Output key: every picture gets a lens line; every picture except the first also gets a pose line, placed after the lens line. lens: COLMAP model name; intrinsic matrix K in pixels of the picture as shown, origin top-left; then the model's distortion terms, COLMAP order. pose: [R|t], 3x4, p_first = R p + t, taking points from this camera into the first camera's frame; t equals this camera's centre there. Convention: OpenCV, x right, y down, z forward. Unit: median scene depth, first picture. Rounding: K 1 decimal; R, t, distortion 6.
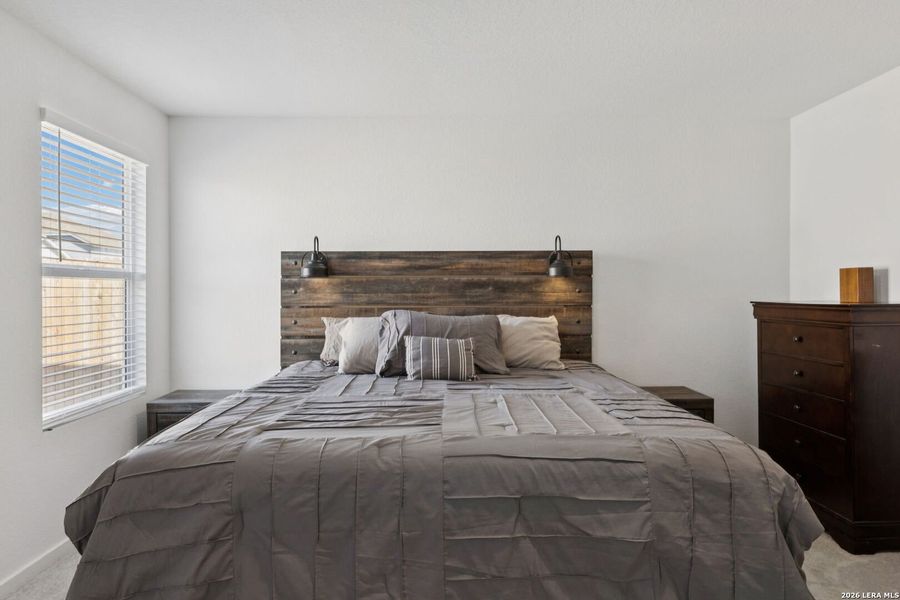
lens RADIAL K [[530.3, 0, 450.0], [0, 530.3, 300.0], [0, 0, 1]] dist [-0.000952, -0.000251]
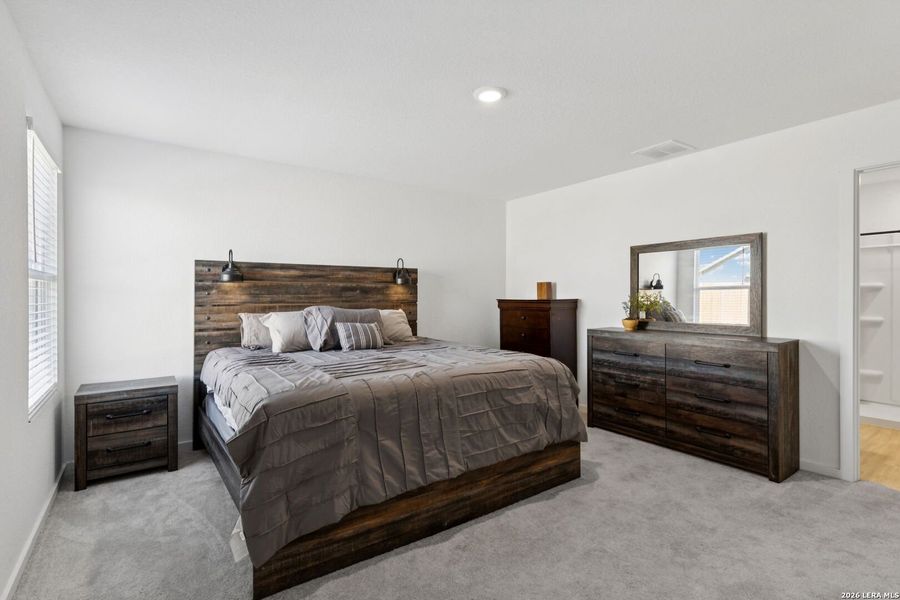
lens RADIAL K [[405.3, 0, 450.0], [0, 405.3, 300.0], [0, 0, 1]] dist [0.001232, 0.000241]
pose [[0.833585, -0.005861, 0.552360, -0.345486], [0.009035, 0.999955, -0.003024, 0.008101], [-0.552317, 0.007512, 0.833600, -0.095133]]
